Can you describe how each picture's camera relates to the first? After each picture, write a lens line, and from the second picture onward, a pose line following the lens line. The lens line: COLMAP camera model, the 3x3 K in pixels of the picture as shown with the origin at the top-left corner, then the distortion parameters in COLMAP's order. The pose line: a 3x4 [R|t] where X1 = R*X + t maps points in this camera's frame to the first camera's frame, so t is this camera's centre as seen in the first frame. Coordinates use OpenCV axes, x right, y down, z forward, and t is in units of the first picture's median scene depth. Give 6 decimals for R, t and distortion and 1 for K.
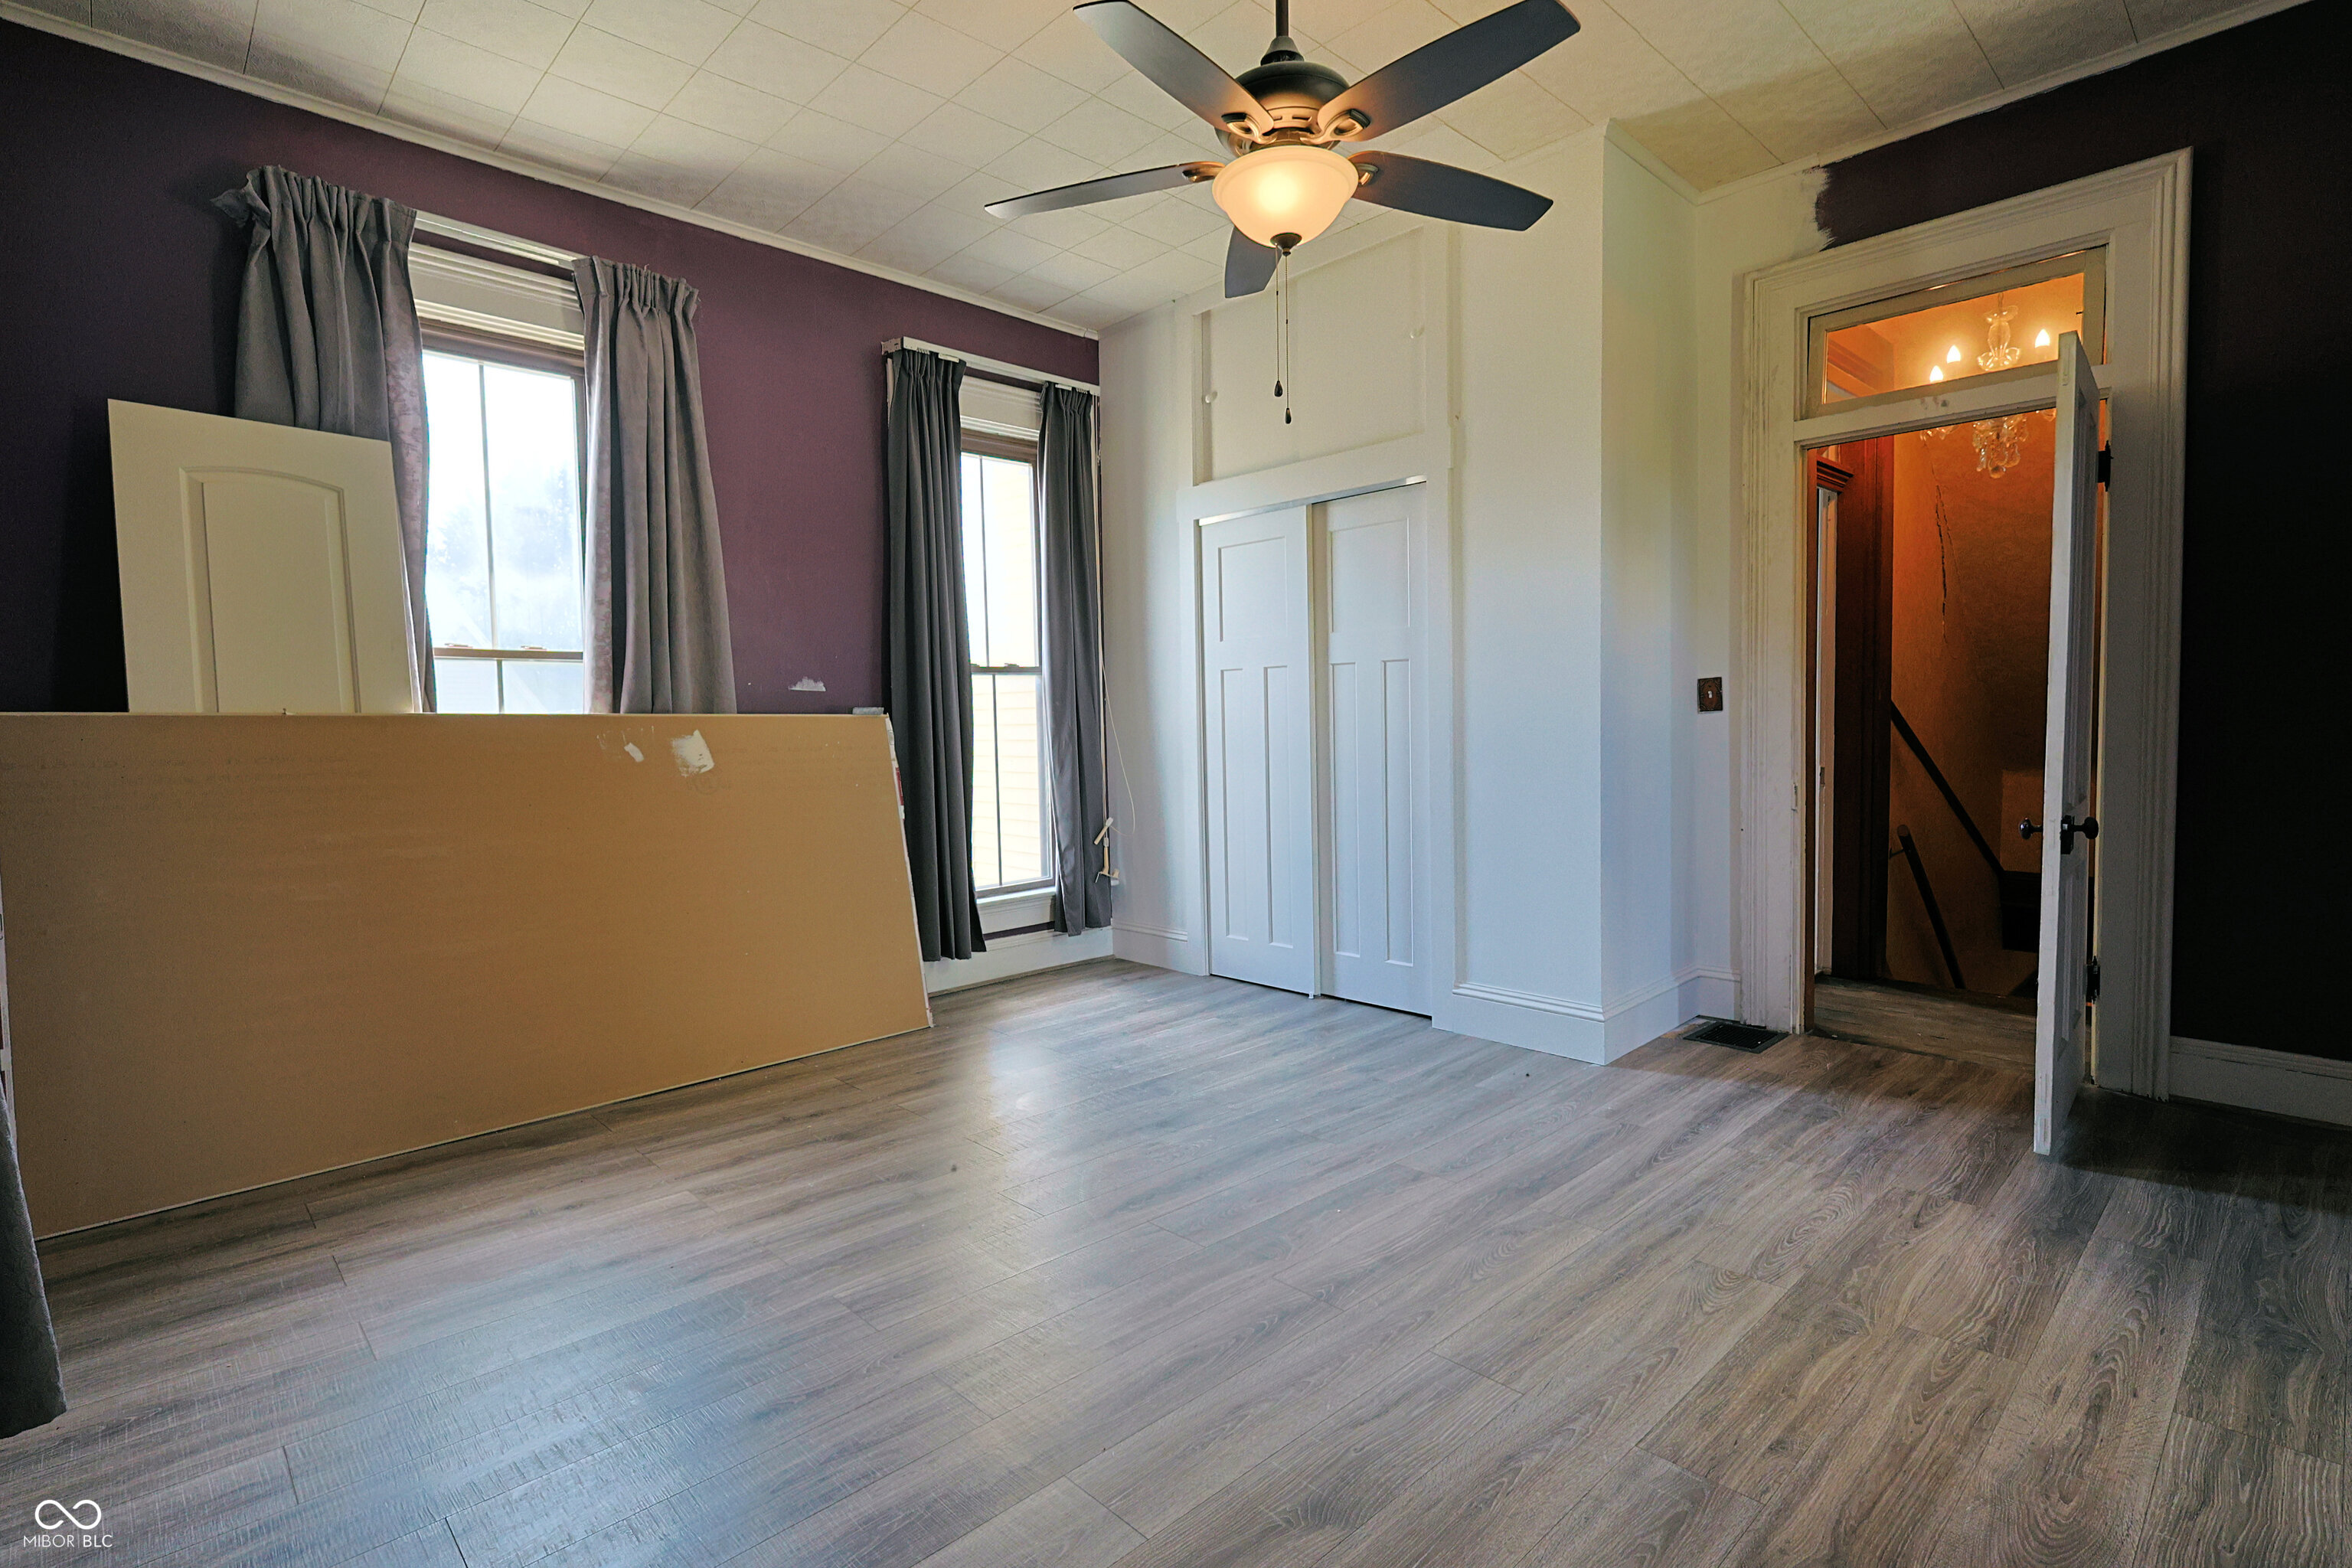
lens RADIAL K [[1109.7, 0, 1181.3], [0, 1109.7, 786.9], [0, 0, 1]] dist [0.001414, -0.000104]
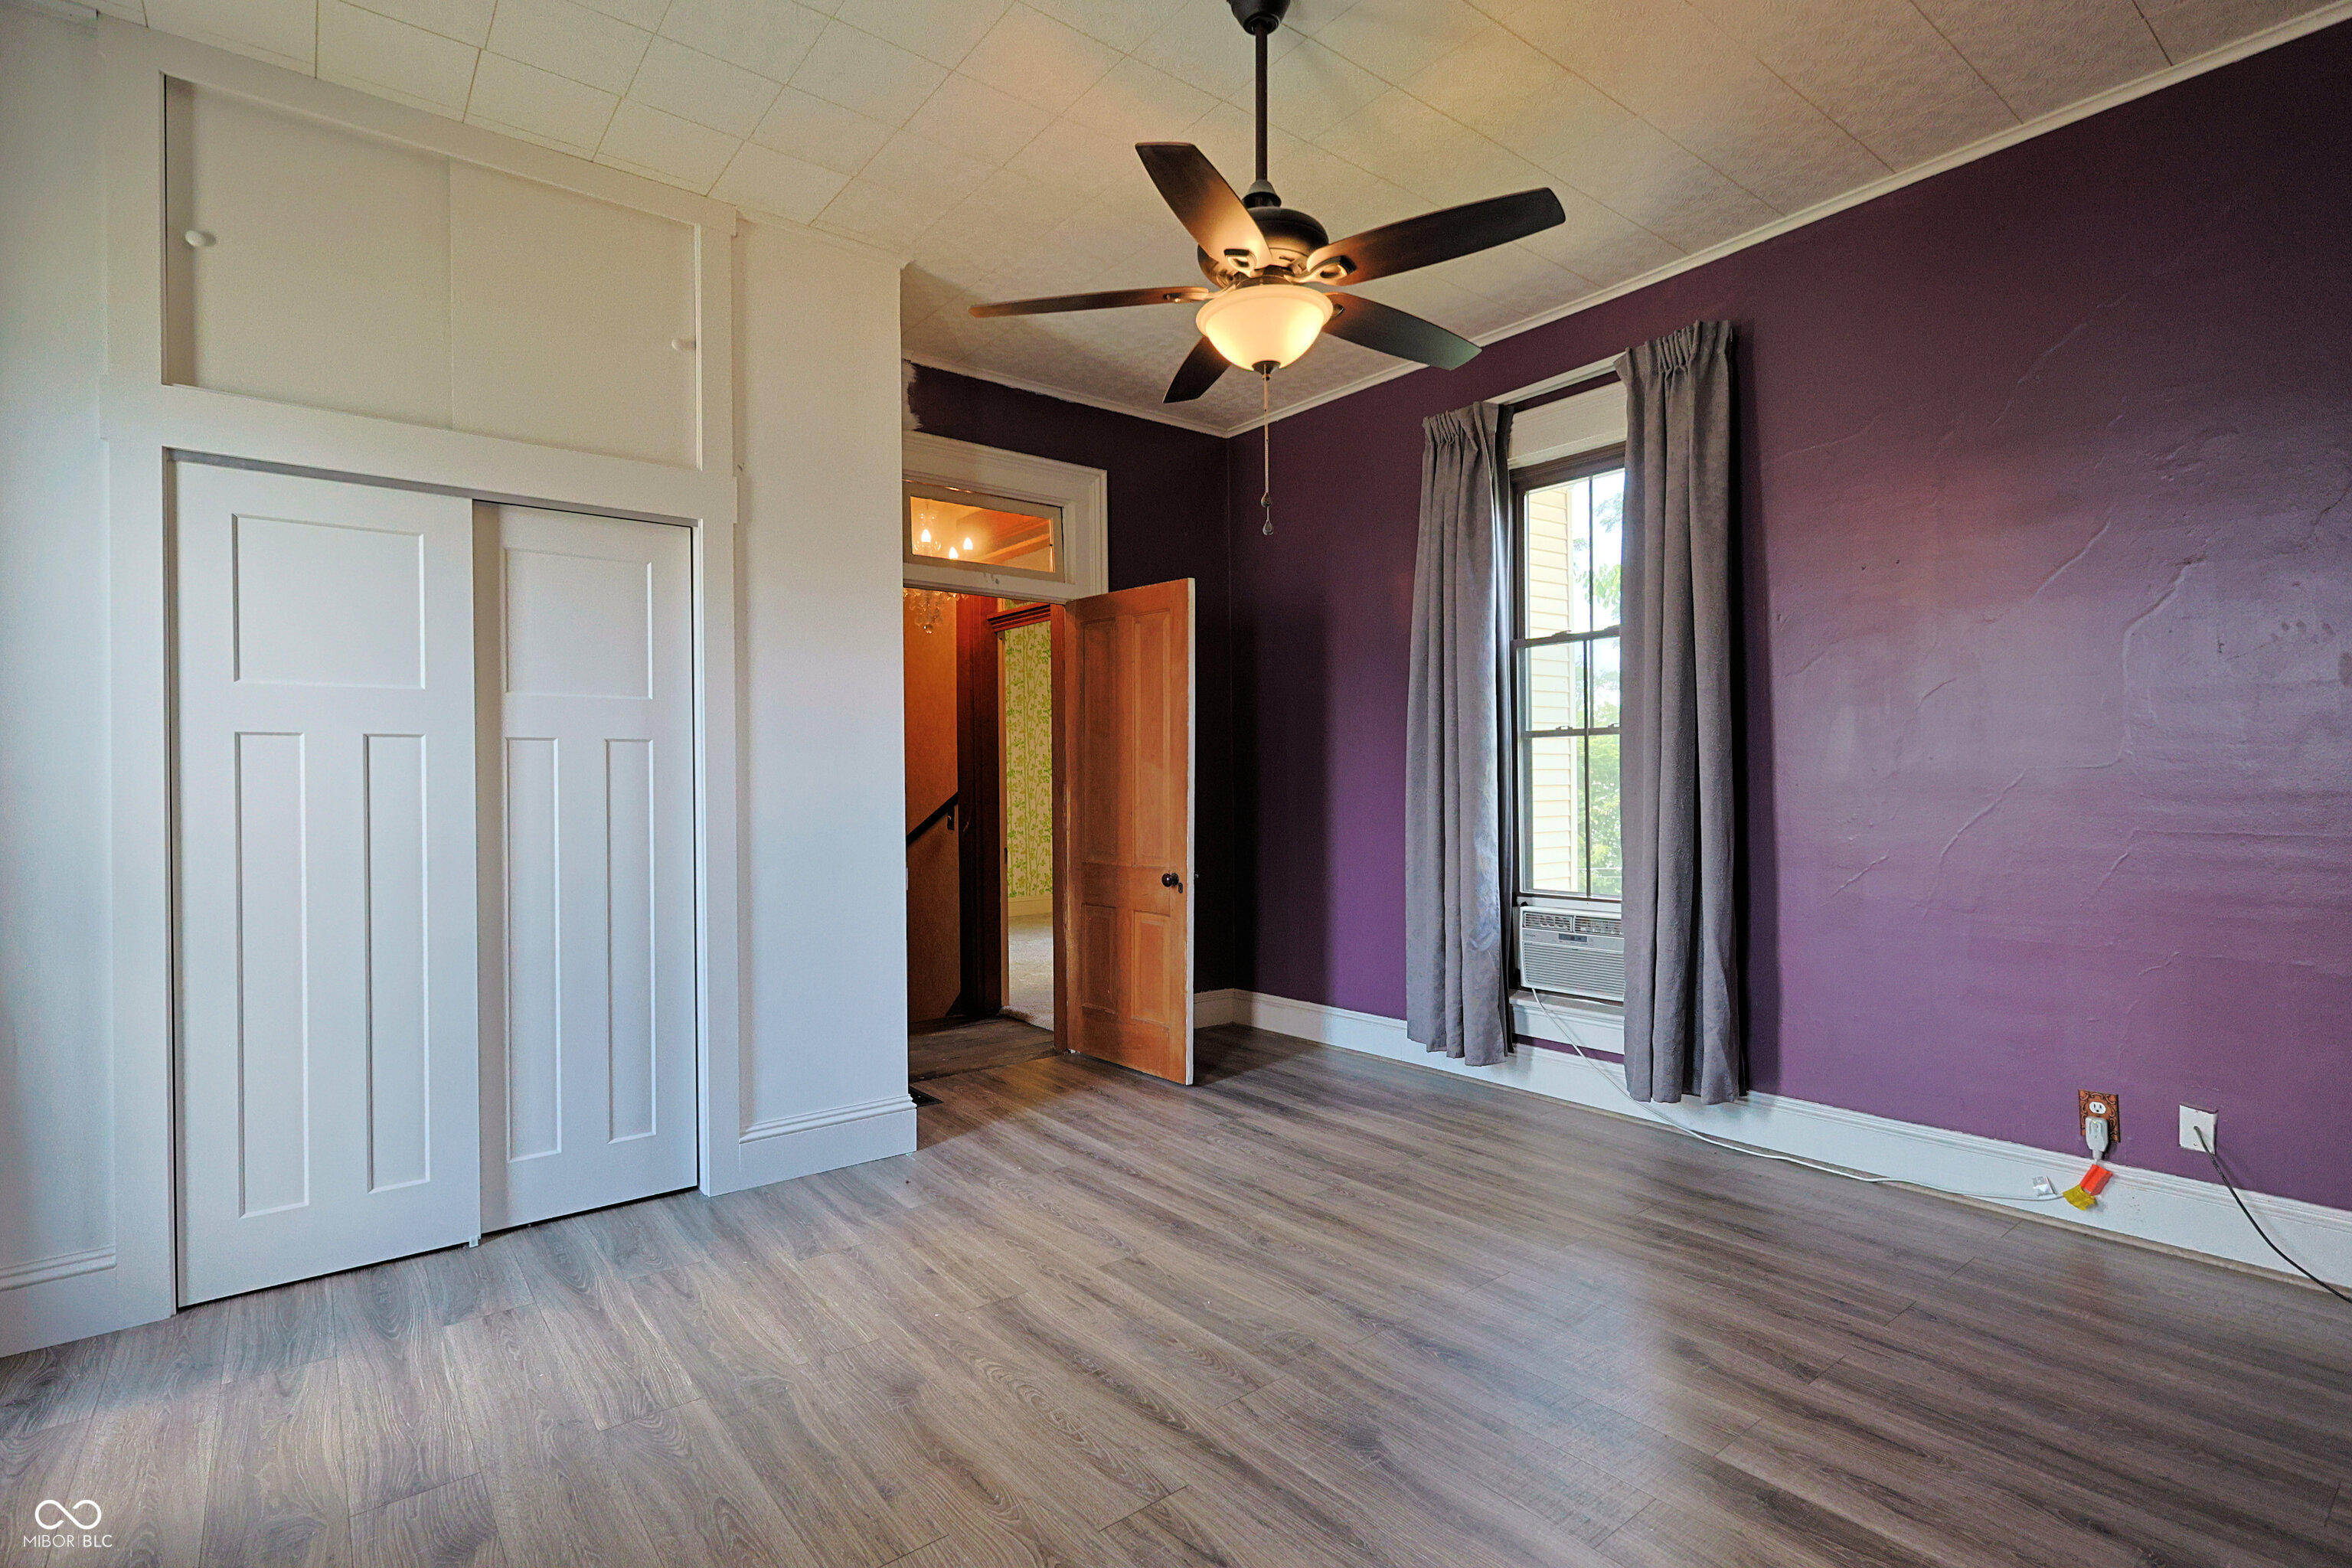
lens RADIAL K [[1109.7, 0, 1157.2], [0, 1109.7, 792.0], [0, 0, 1]] dist [0.001414, -0.000104]
pose [[0.104552, 0.012570, 0.994440, -0.764162], [0.067719, 0.997509, -0.019728, -0.055065], [-0.992211, 0.069405, 0.103441, 0.801109]]
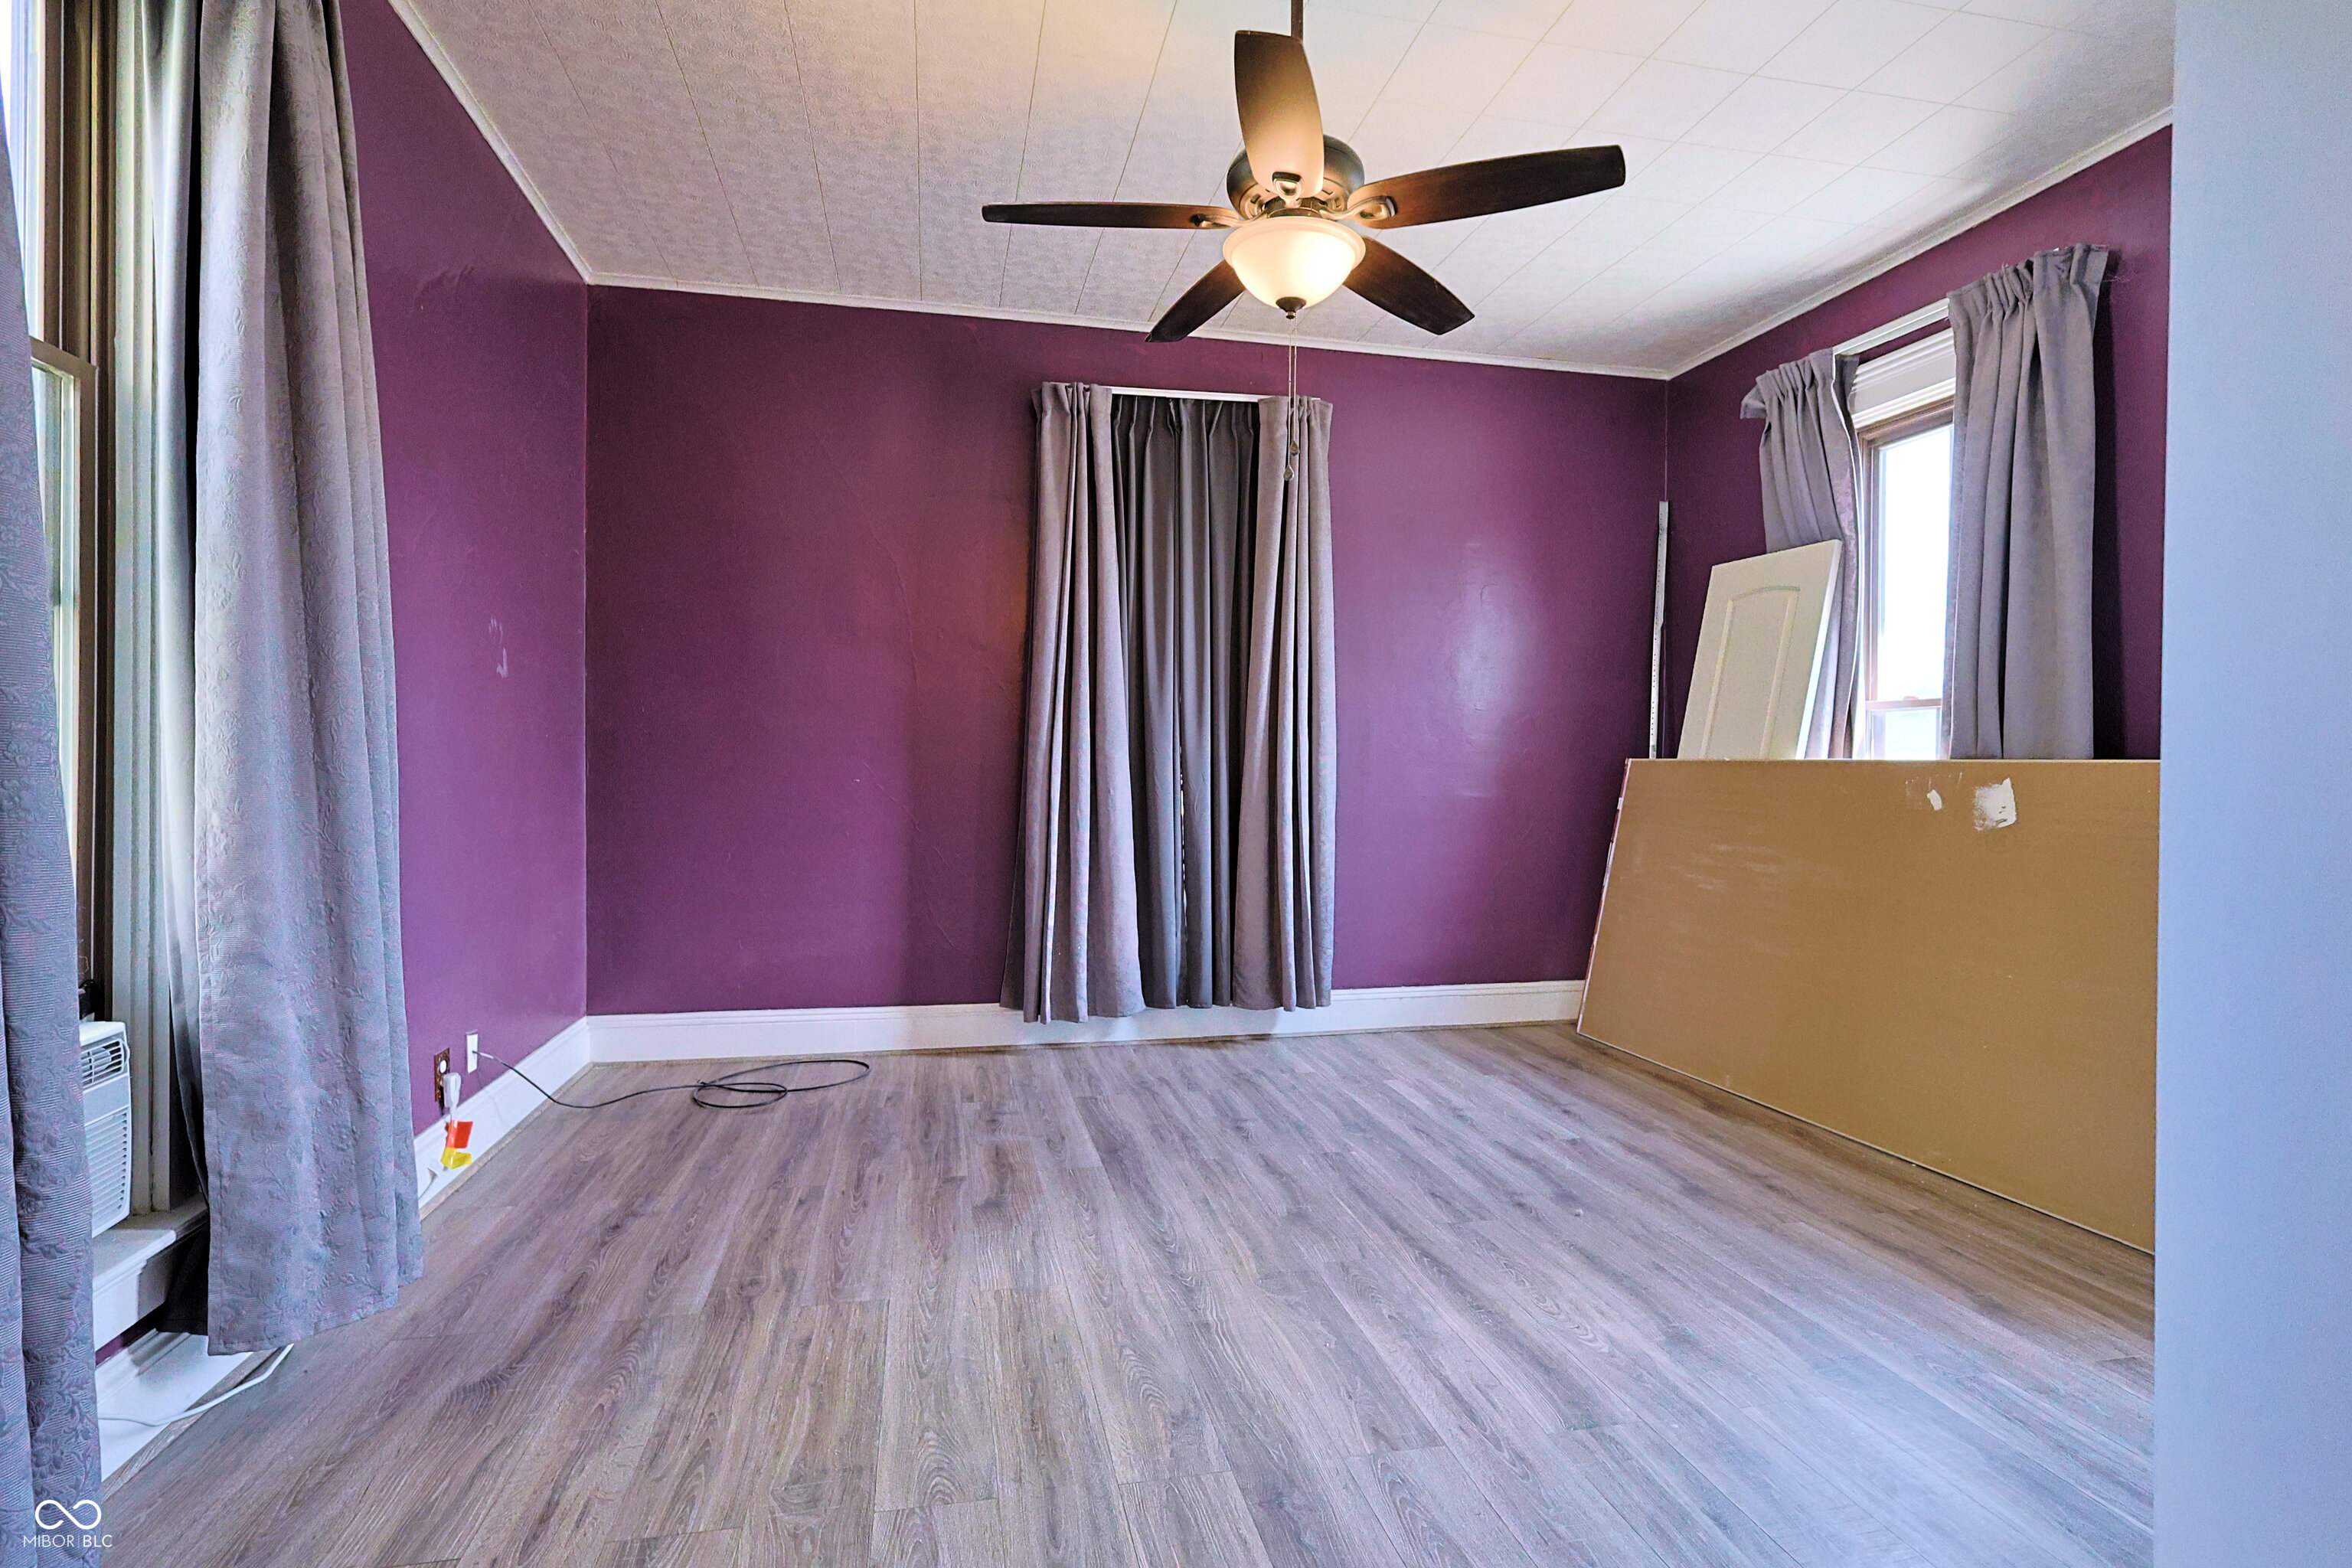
lens RADIAL K [[1109.7, 0, 1176.6], [0, 1109.7, 776.8], [0, 0, 1]] dist [0.001414, -0.000104]
pose [[-0.514033, 0.016546, -0.857611, 0.817217], [-0.051253, 0.997435, 0.049964, -0.080886], [0.856238, 0.069639, -0.511867, 1.150853]]
